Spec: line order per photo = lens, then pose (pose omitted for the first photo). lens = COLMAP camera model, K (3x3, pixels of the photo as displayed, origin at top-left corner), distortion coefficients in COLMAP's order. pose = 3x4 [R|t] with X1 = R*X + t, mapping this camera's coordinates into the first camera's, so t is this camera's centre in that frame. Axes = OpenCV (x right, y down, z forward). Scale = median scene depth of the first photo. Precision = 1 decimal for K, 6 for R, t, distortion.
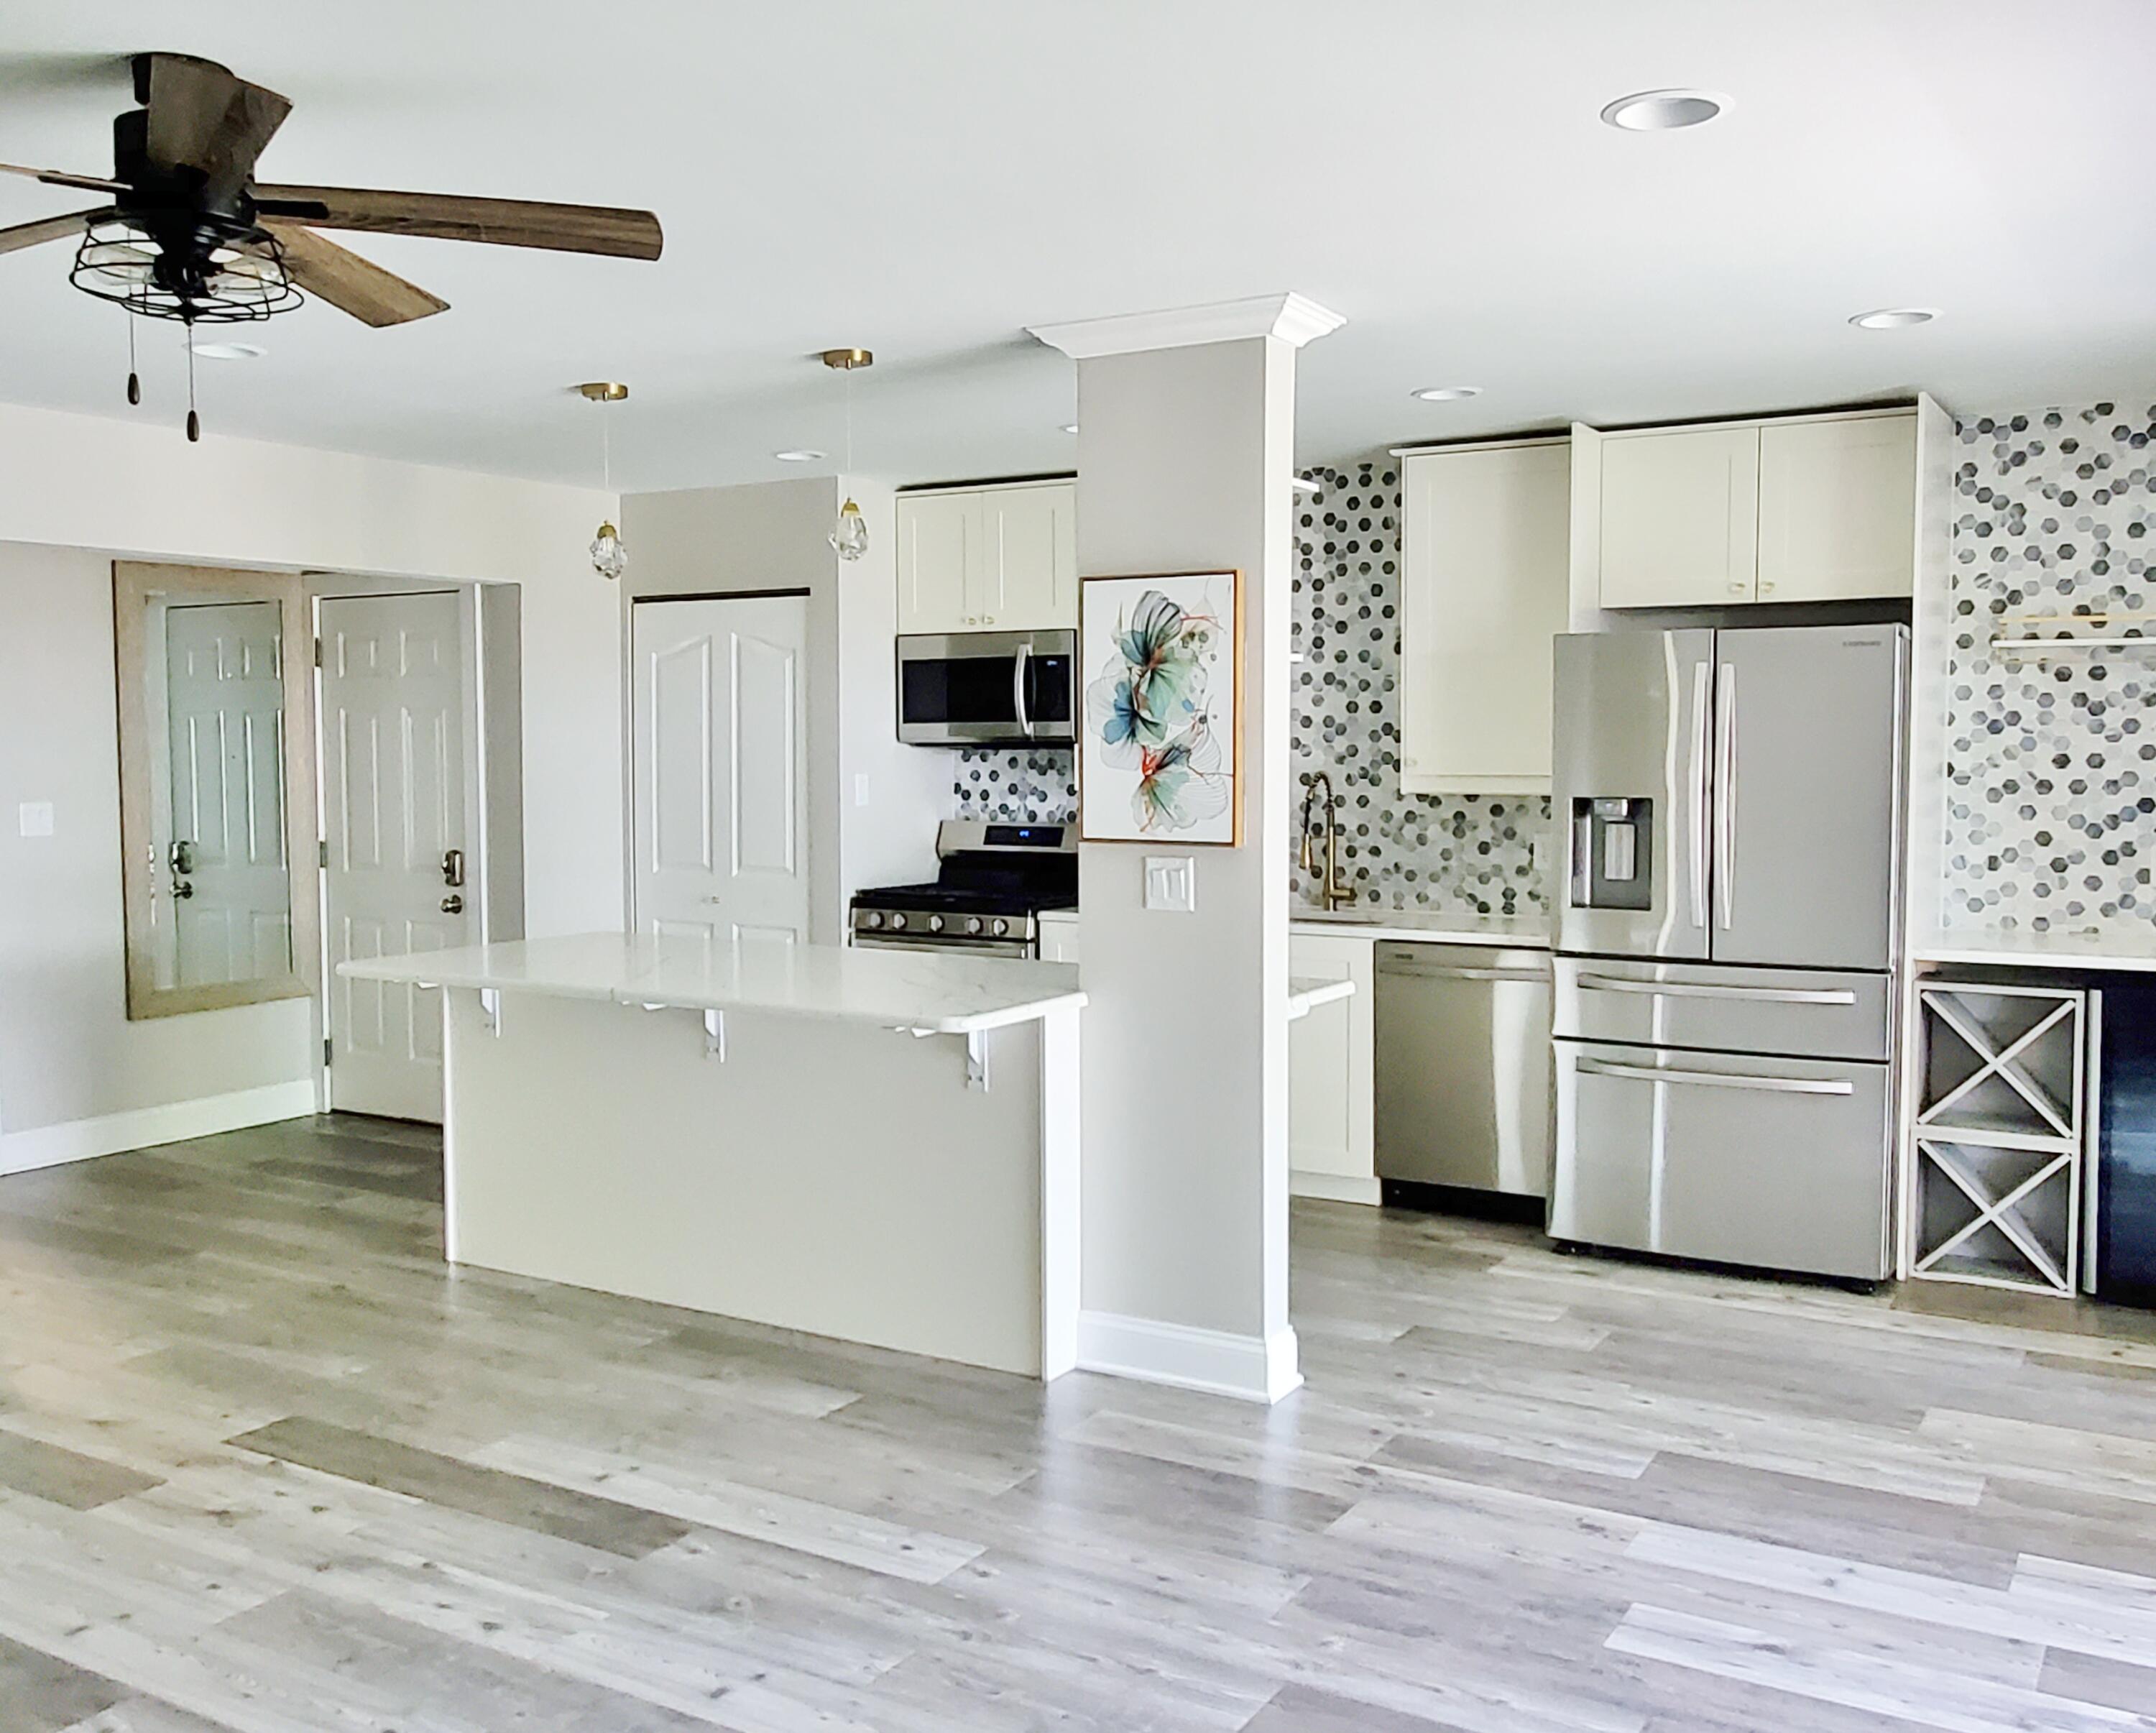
lens RADIAL K [[1981.4, 0, 1078.0], [0, 1981.4, 866.5], [0, 0, 1]] dist [-0.009180, 0.001896]
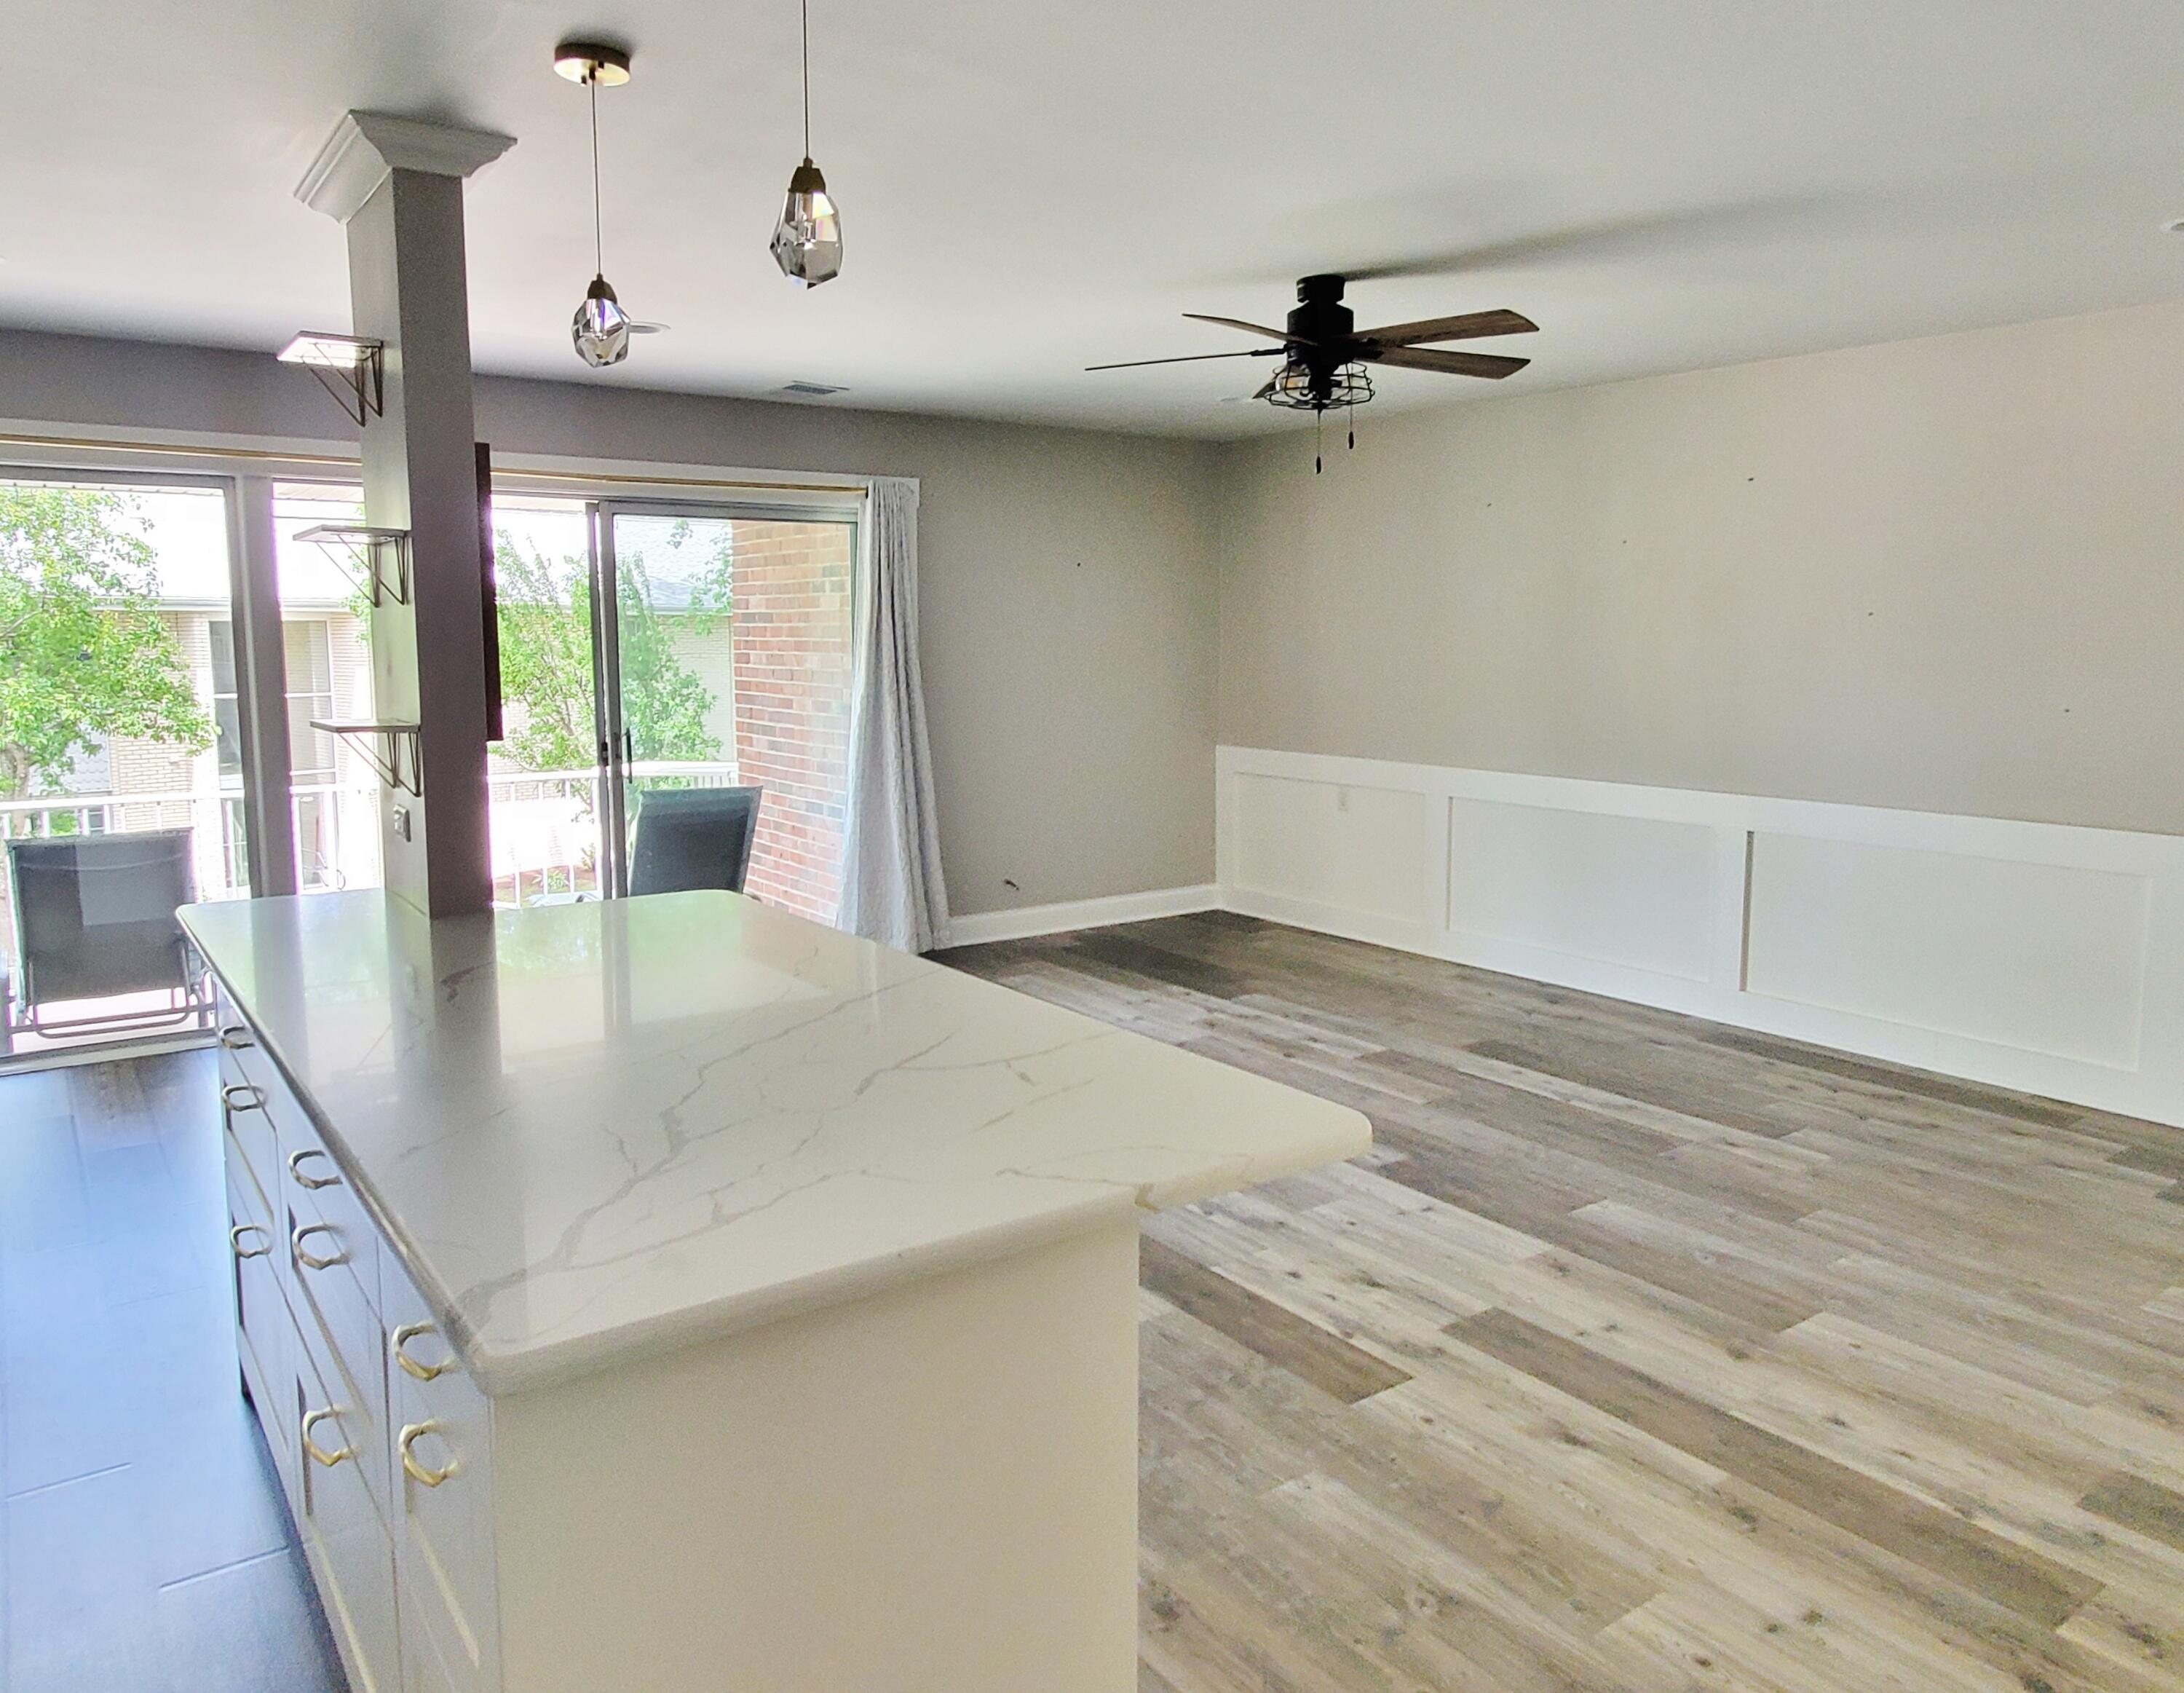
lens RADIAL K [[1487.3, 0, 1092.0], [0, 1487.3, 846.5], [0, 0, 1]] dist [-0.002021, 0.000088]
pose [[-0.919280, -0.055152, 0.389721, -0.351842], [0.027134, 0.978899, 0.202534, -0.064992], [-0.392667, 0.196760, -0.898386, 1.044312]]
